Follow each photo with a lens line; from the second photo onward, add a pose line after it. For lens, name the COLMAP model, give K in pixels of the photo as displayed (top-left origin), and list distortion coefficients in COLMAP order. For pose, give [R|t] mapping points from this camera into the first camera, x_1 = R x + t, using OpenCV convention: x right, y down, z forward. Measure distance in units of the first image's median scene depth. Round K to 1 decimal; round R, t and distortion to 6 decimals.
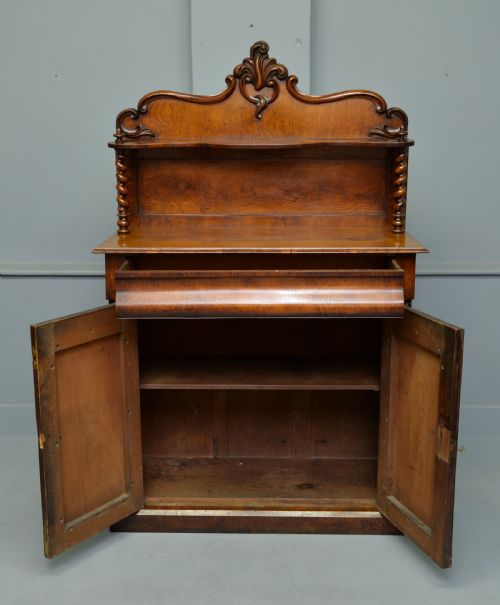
lens RADIAL K [[848.4, 0, 237.0], [0, 848.4, 310.0], [0, 0, 1]] dist [0.040285, 0.000000]
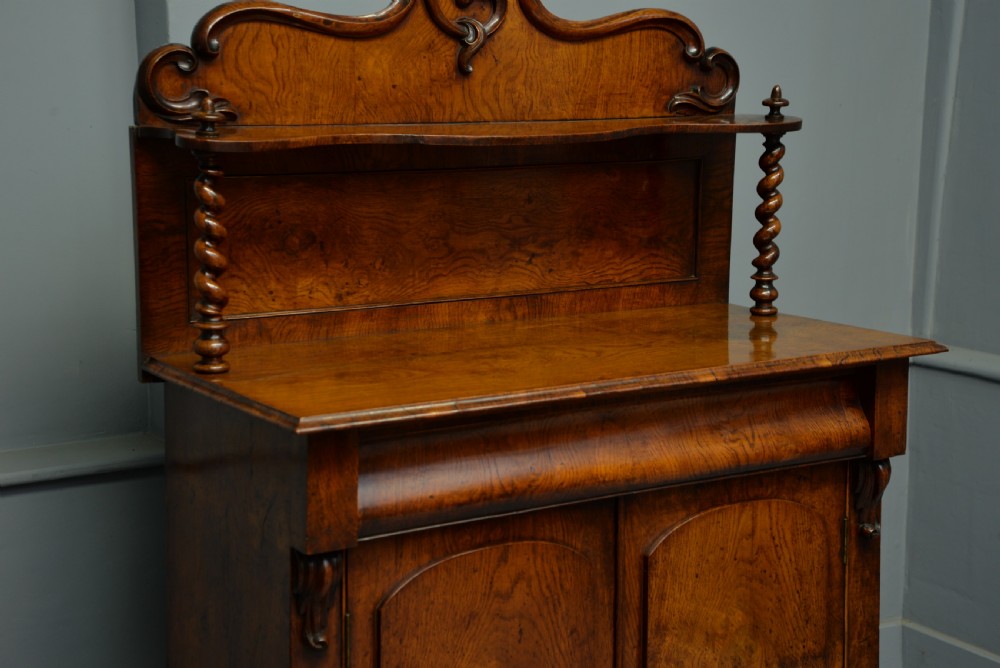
lens RADIAL K [[1744.8, 0, 503.3], [0, 1744.8, 339.5], [0, 0, 1]] dist [0.410227, 0.000000]
pose [[0.824271, -0.087024, 0.559468, -0.459648], [0.123163, 0.992015, -0.027152, -0.067170], [-0.552638, 0.091286, 0.828407, 0.272805]]
